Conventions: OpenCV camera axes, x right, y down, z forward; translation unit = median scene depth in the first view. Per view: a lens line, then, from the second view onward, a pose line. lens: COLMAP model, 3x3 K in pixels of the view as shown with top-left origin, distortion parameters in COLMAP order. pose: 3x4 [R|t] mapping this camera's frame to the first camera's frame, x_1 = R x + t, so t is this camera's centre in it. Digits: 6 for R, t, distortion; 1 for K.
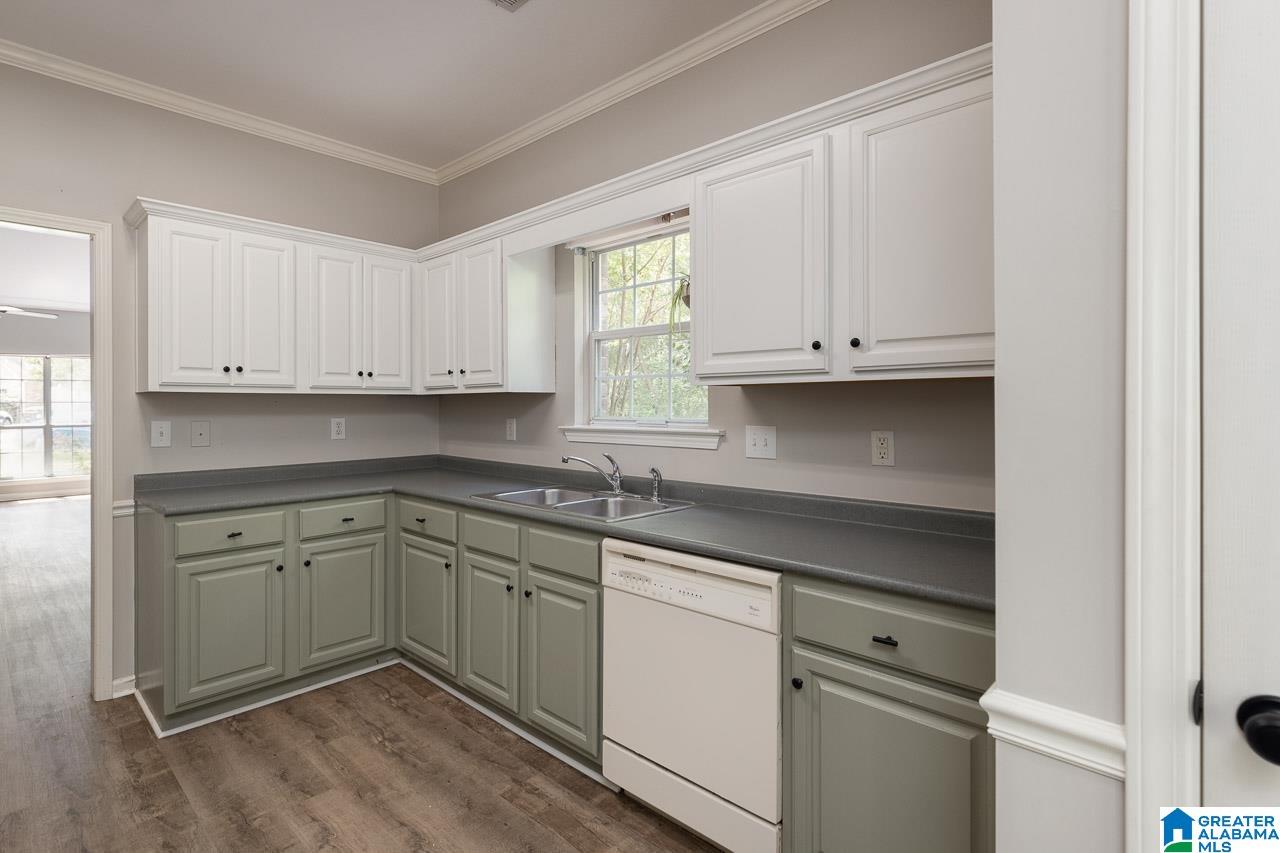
lens RADIAL K [[682.3, 0, 639.2], [0, 682.3, 406.9], [0, 0, 1]] dist [0.001864, -0.000077]
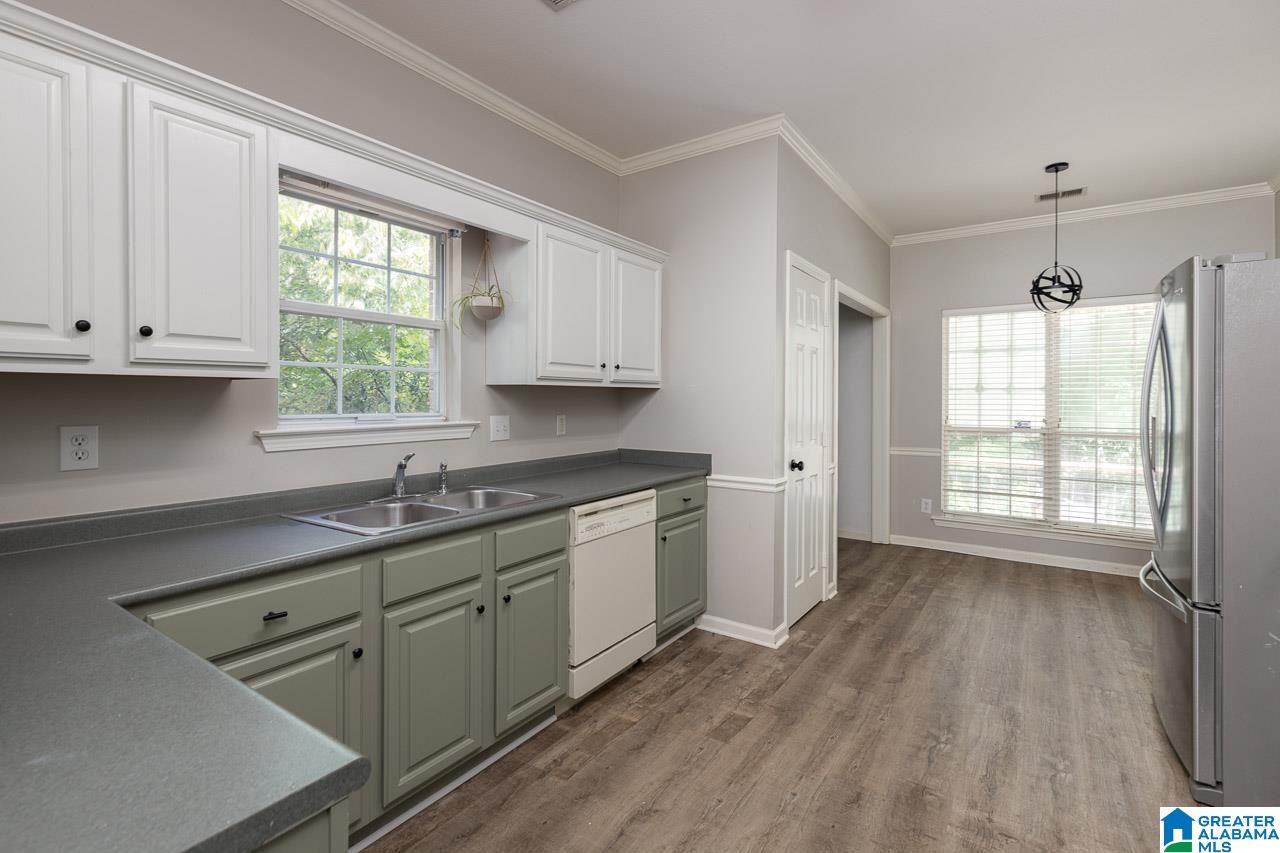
lens RADIAL K [[591.8, 0, 647.0], [0, 591.8, 414.0], [0, 0, 1]] dist [0.003463, 0.000087]
pose [[-0.210844, -0.019775, 0.977320, -1.027343], [0.006366, 0.999746, 0.021602, 0.001188], [-0.977499, 0.010776, -0.210664, 1.005213]]
